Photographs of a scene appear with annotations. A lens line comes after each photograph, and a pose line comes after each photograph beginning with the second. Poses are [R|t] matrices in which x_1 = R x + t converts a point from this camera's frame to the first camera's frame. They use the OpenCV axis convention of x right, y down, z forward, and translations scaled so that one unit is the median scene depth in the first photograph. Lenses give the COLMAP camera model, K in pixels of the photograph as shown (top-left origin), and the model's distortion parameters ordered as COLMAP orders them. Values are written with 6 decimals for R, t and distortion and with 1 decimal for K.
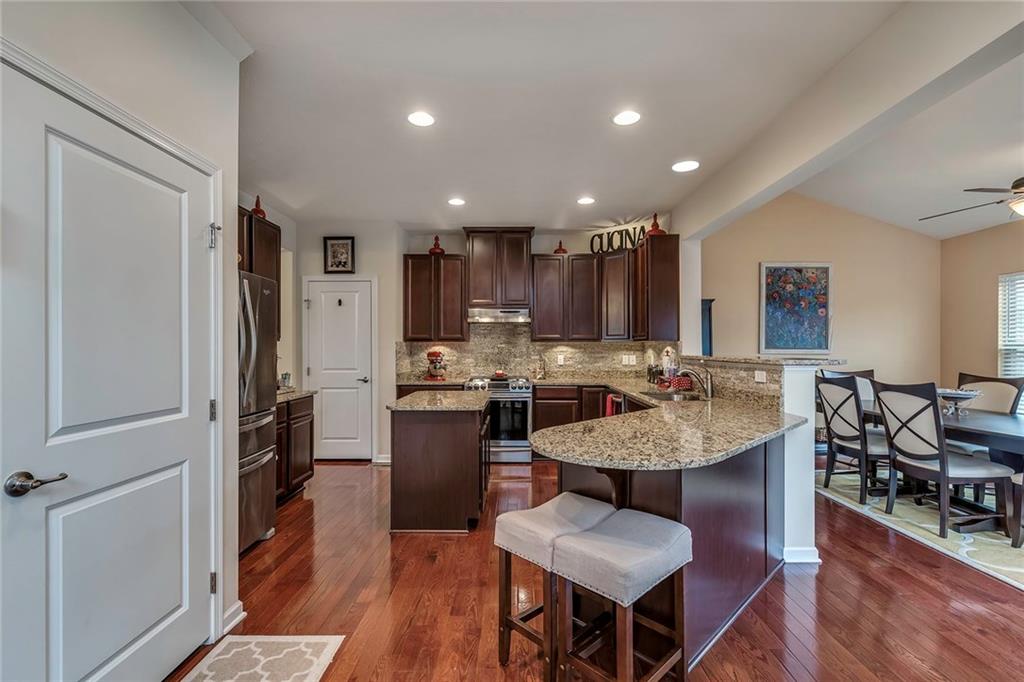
lens RADIAL K [[456.8, 0, 512.0], [0, 456.8, 341.0], [0, 0, 1]] dist [0.000337, -0.000042]
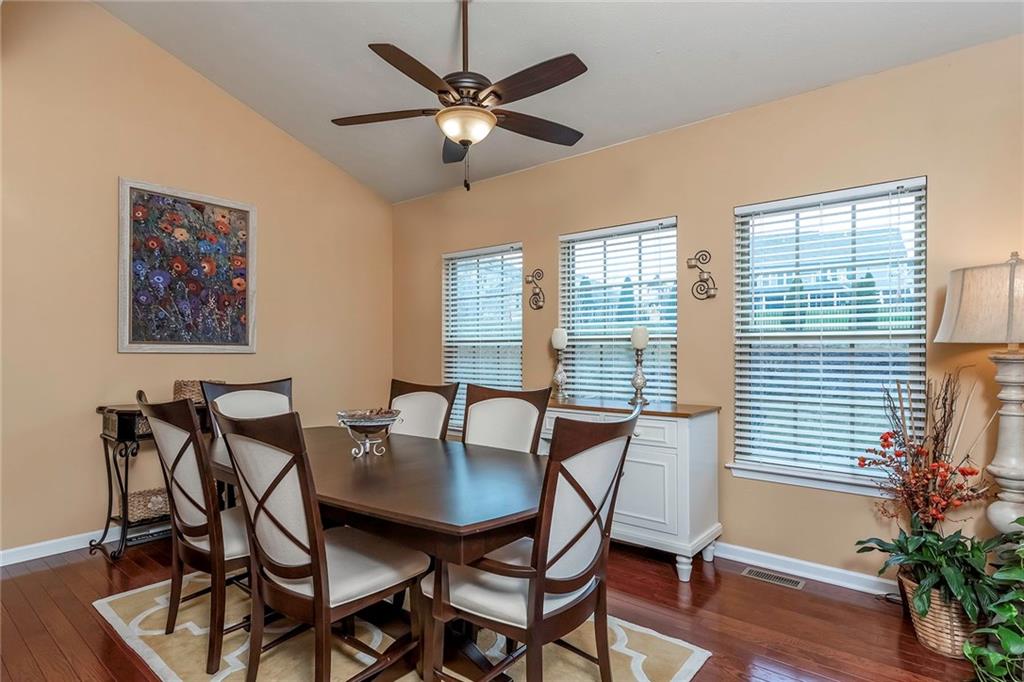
lens RADIAL K [[526.9, 0, 512.0], [0, 526.9, 341.0], [0, 0, 1]] dist [-0.000107, -0.000020]
pose [[0.624823, 0.013353, 0.780652, 0.365440], [-0.019765, 0.999804, -0.001282, 0.006378], [-0.780516, -0.014628, 0.624964, 0.282924]]
